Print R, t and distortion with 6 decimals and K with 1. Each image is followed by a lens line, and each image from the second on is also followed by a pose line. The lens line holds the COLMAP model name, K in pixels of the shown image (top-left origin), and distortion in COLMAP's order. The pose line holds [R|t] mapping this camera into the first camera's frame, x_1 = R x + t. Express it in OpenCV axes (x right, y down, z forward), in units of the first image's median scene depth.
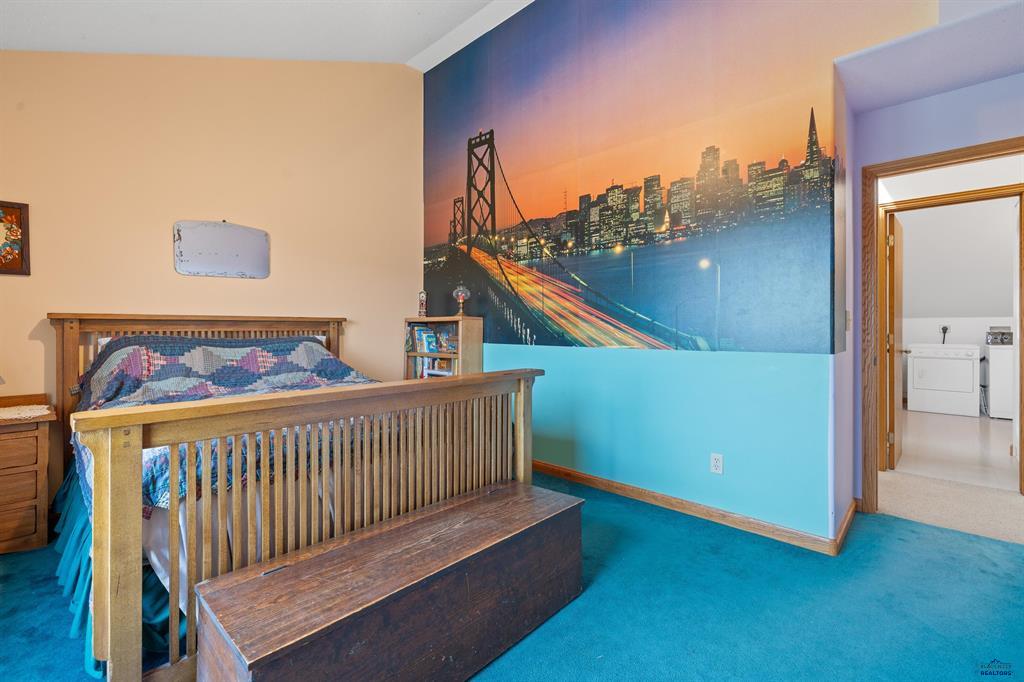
lens RADIAL K [[444.8, 0, 516.7], [0, 444.8, 335.0], [0, 0, 1]] dist [0.001647, -0.000584]
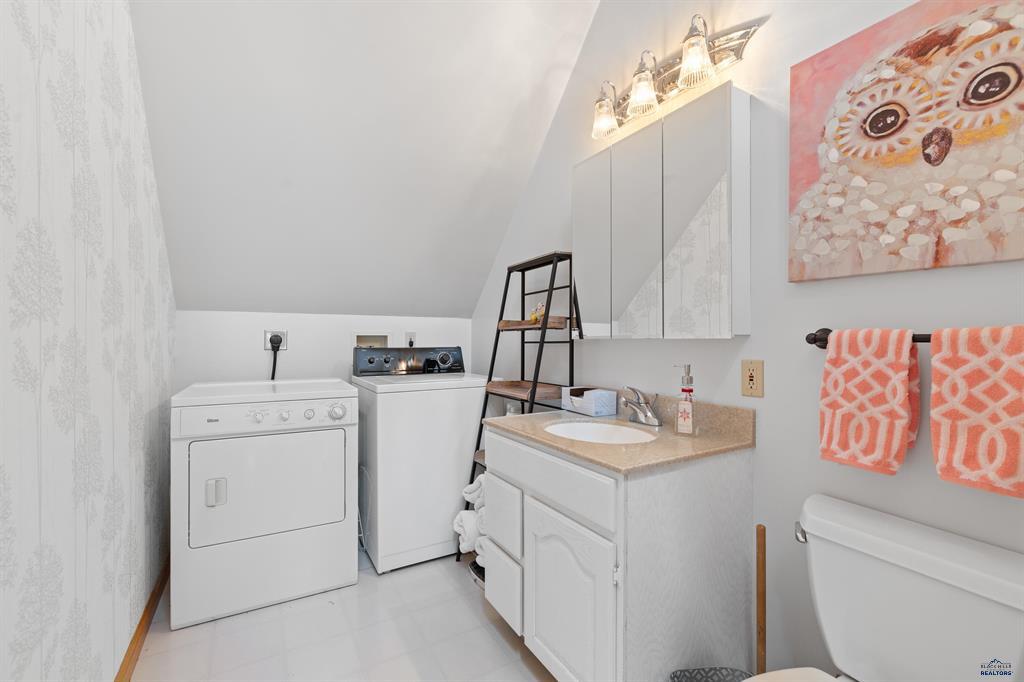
lens RADIAL K [[444.8, 0, 516.9], [0, 444.8, 339.4], [0, 0, 1]] dist [0.001647, -0.000584]
pose [[0.282788, 0.004480, 0.959172, 0.651266], [0.002401, 0.999983, -0.005378, -0.012119], [-0.959180, 0.003824, 0.282772, 0.691760]]
